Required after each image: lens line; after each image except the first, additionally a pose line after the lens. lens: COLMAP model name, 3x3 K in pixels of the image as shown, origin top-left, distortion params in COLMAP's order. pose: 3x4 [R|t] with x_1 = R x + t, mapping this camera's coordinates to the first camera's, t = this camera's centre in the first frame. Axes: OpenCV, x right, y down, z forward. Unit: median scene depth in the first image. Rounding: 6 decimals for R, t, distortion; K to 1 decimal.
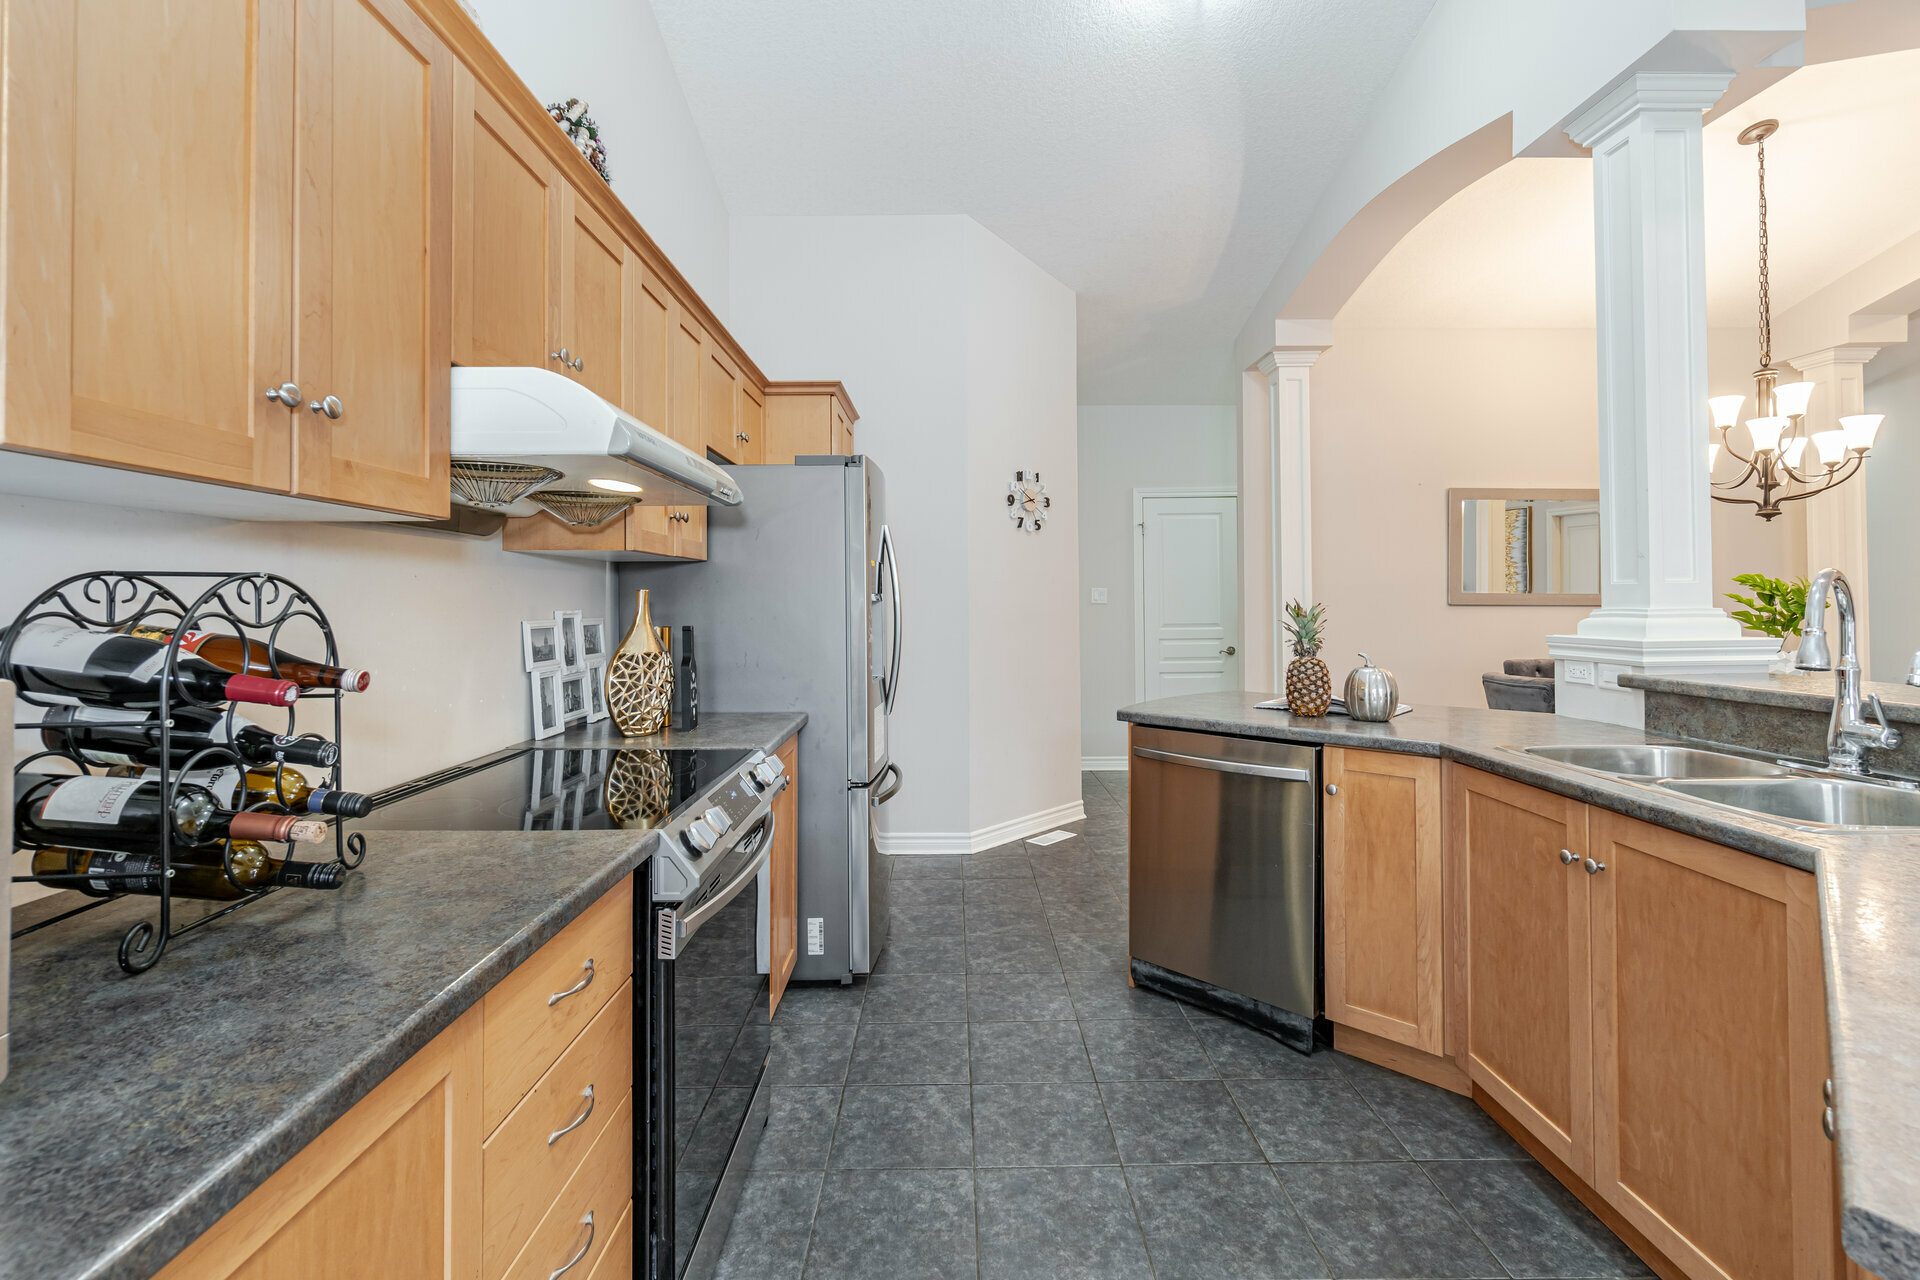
lens RADIAL K [[814.7, 0, 953.9], [0, 814.7, 606.4], [0, 0, 1]] dist [0.002190, 0.000334]
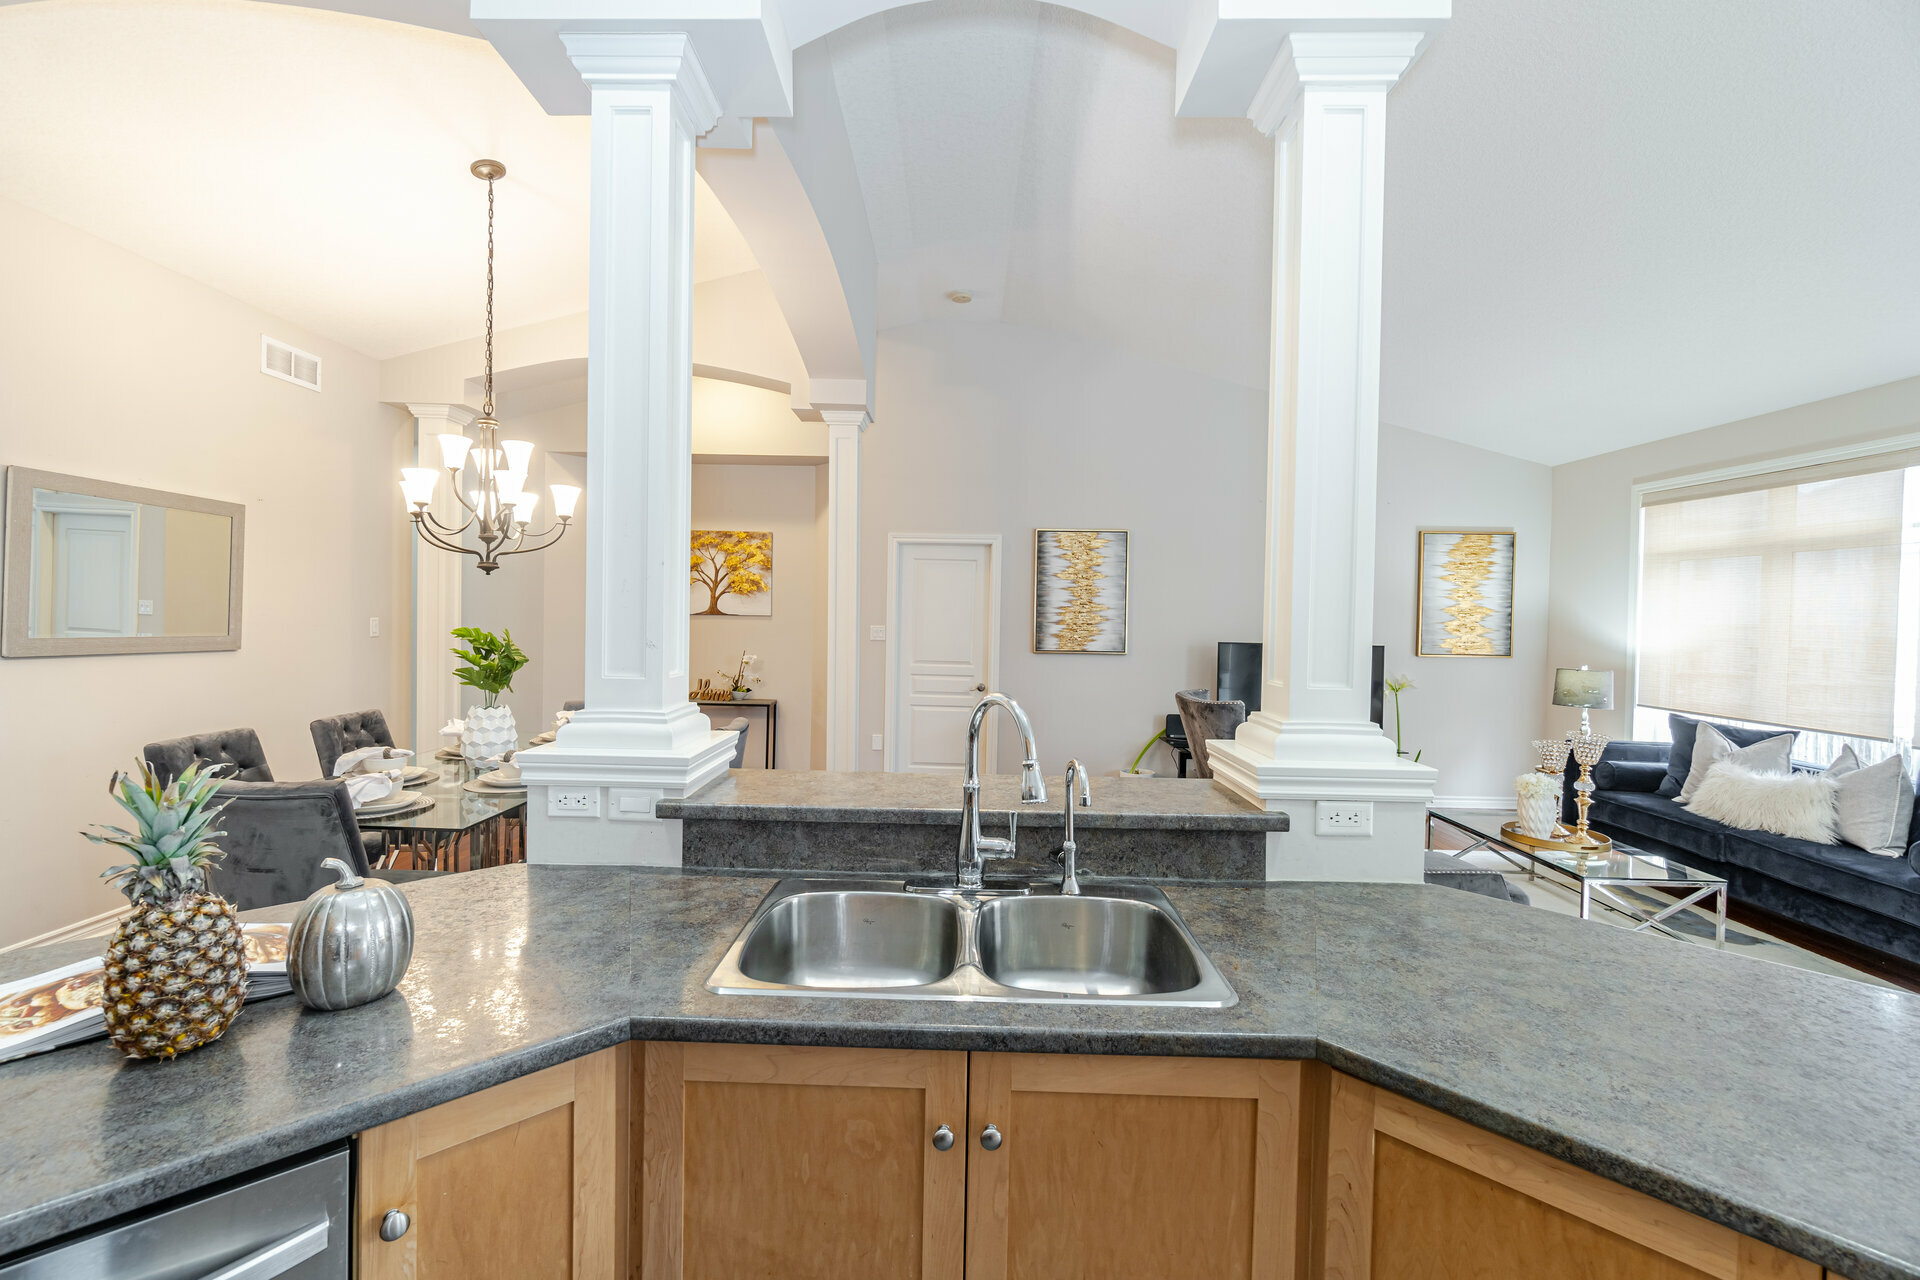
lens RADIAL K [[812.0, 0, 913.0], [0, 812.0, 623.7], [0, 0, 1]] dist [-0.006534, -0.000546]
pose [[0.015278, -0.007443, 0.999856, 0.047259], [-0.013323, 0.999882, 0.007647, -0.077858], [-0.999795, -0.013438, 0.015177, 0.621206]]
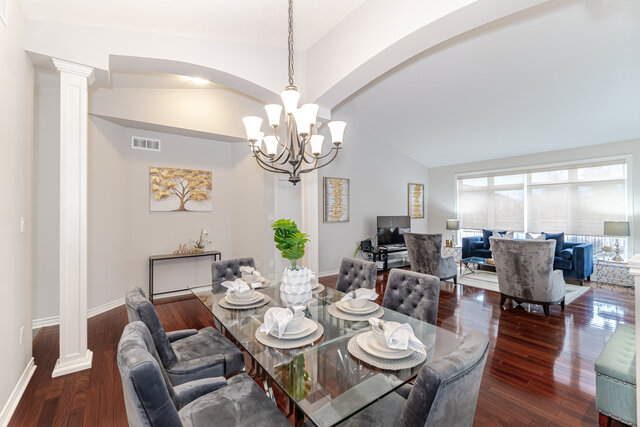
lens RADIAL K [[273.9, 0, 319.4], [0, 273.9, 210.0], [0, 0, 1]] dist [-0.001554, 0.000140]
pose [[-0.601228, 0.007656, 0.799041, 0.738237], [0.009652, 0.999951, -0.002319, -0.073786], [-0.799019, 0.006318, -0.601273, 1.650416]]
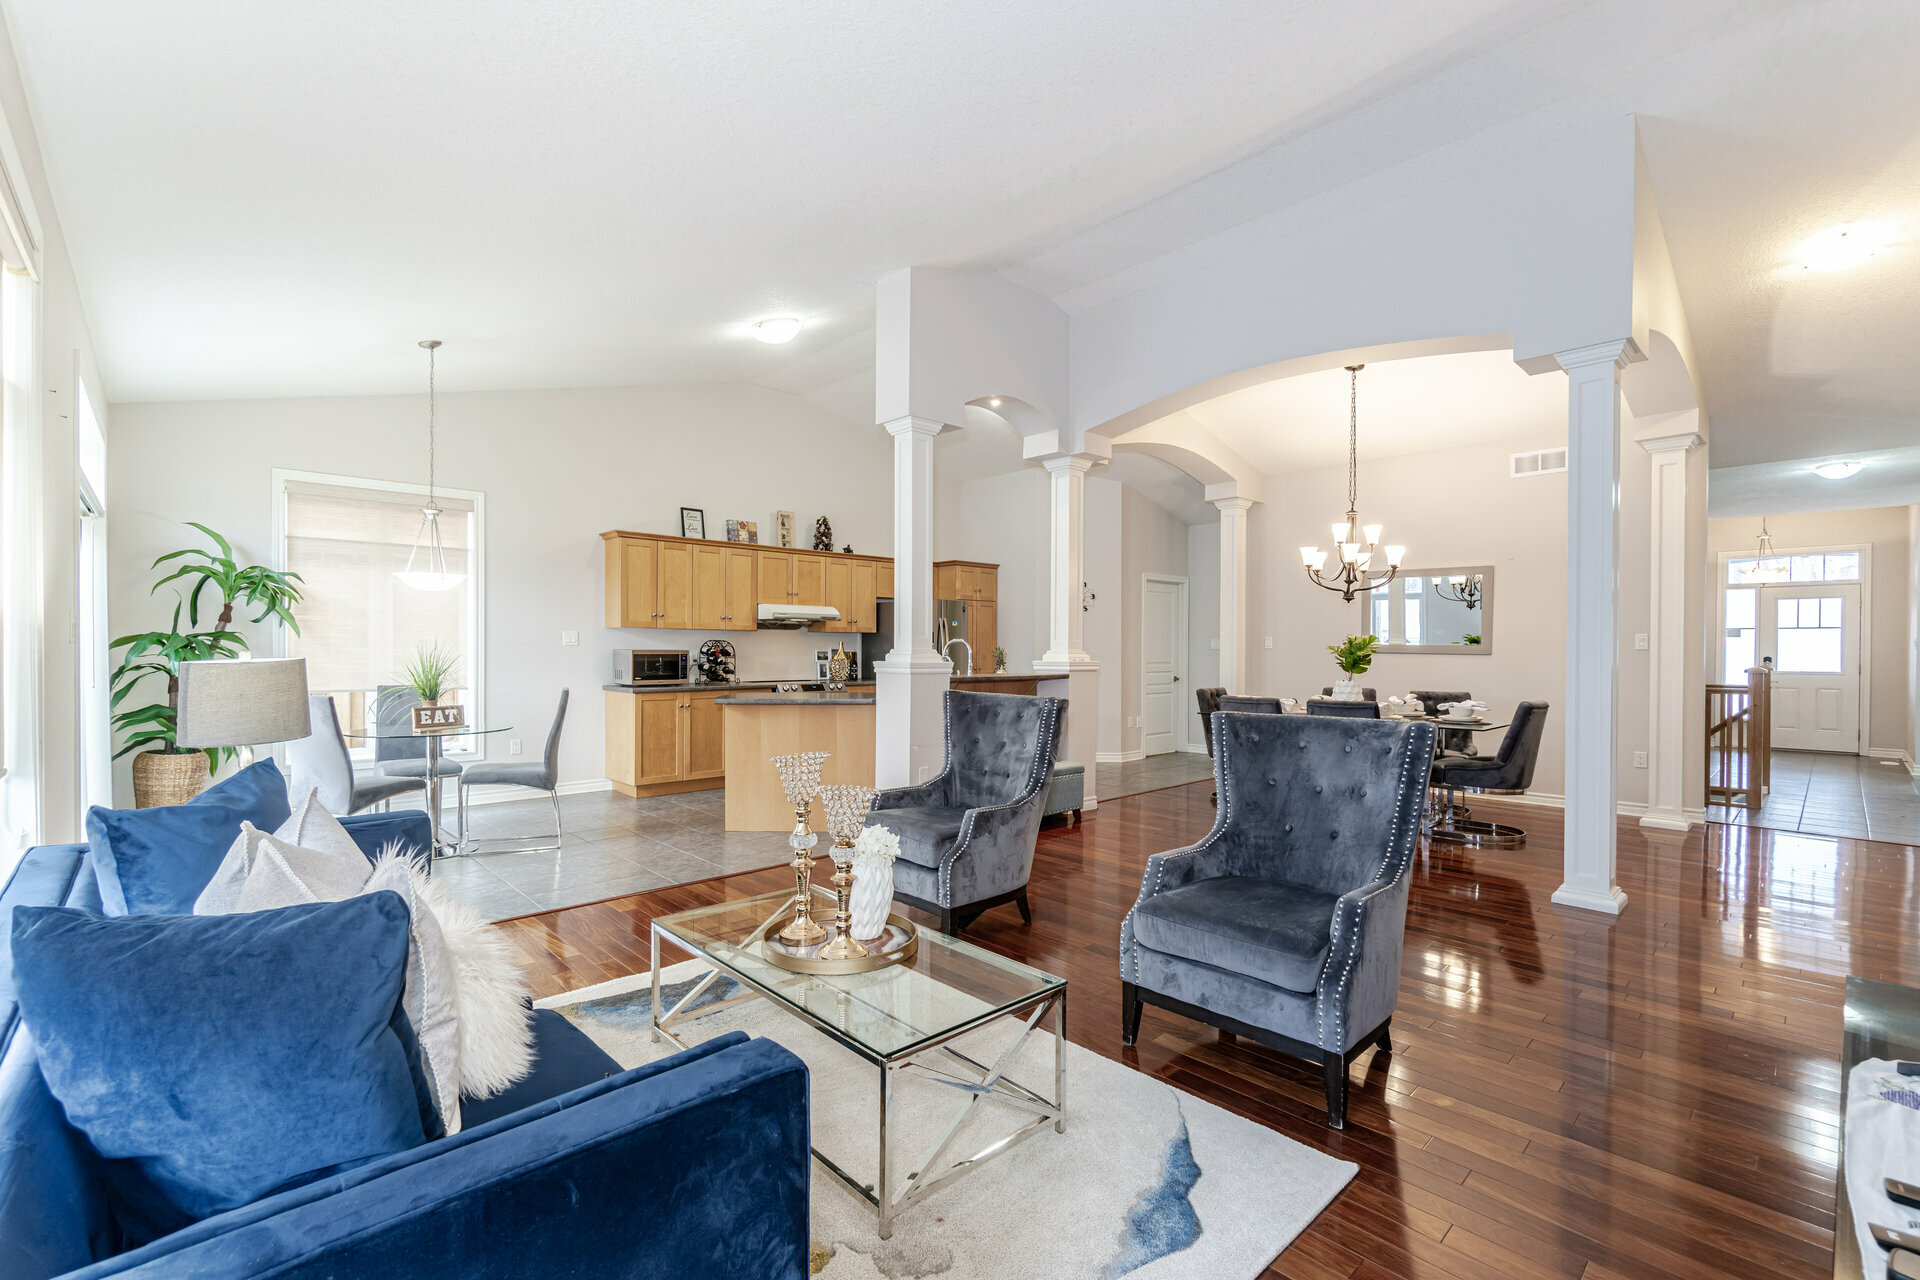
lens RADIAL K [[834.9, 0, 944.3], [0, 834.9, 649.3], [0, 0, 1]] dist [0.002374, 0.000828]
pose [[0.679818, 0.016210, -0.733201, 2.340900], [-0.020678, 0.999782, 0.002932, 0.005517], [0.733089, 0.013168, 0.680005, -1.066801]]
